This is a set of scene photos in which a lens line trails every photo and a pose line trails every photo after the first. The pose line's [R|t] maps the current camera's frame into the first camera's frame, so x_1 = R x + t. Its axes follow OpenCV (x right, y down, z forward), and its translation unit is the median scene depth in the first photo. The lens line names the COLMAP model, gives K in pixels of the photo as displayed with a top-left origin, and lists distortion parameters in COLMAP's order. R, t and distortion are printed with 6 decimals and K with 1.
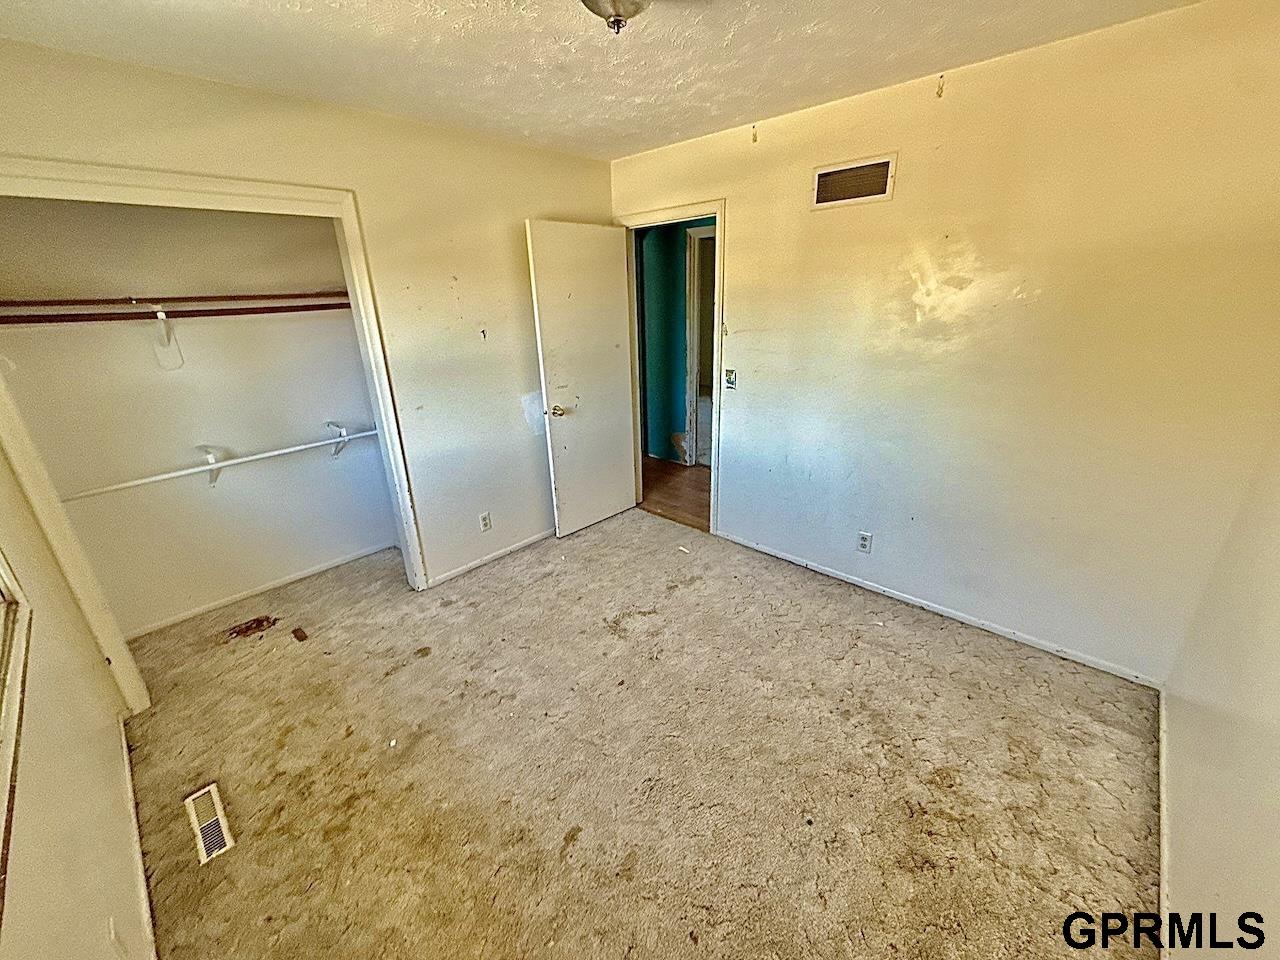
lens RADIAL K [[508.8, 0, 638.5], [0, 508.8, 478.5], [0, 0, 1]] dist [-0.002612, -0.000214]
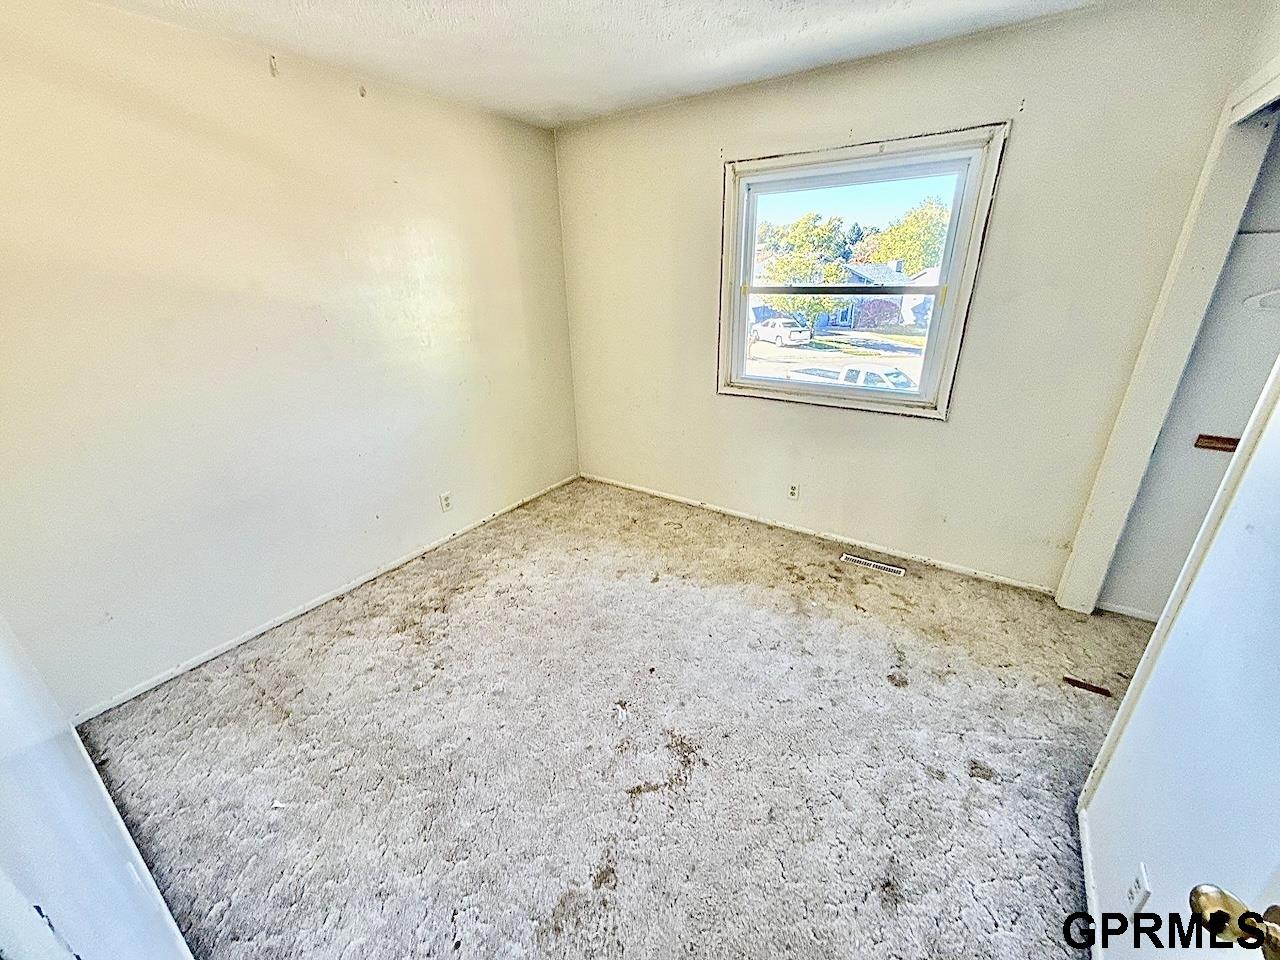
lens RADIAL K [[508.8, 0, 640.5], [0, 508.8, 480.4], [0, 0, 1]] dist [-0.002612, -0.000214]
pose [[-0.986448, 0.109217, -0.122441, 0.063949], [-0.003418, 0.732414, 0.680851, -0.497517], [0.164039, 0.672043, -0.722115, 1.399704]]
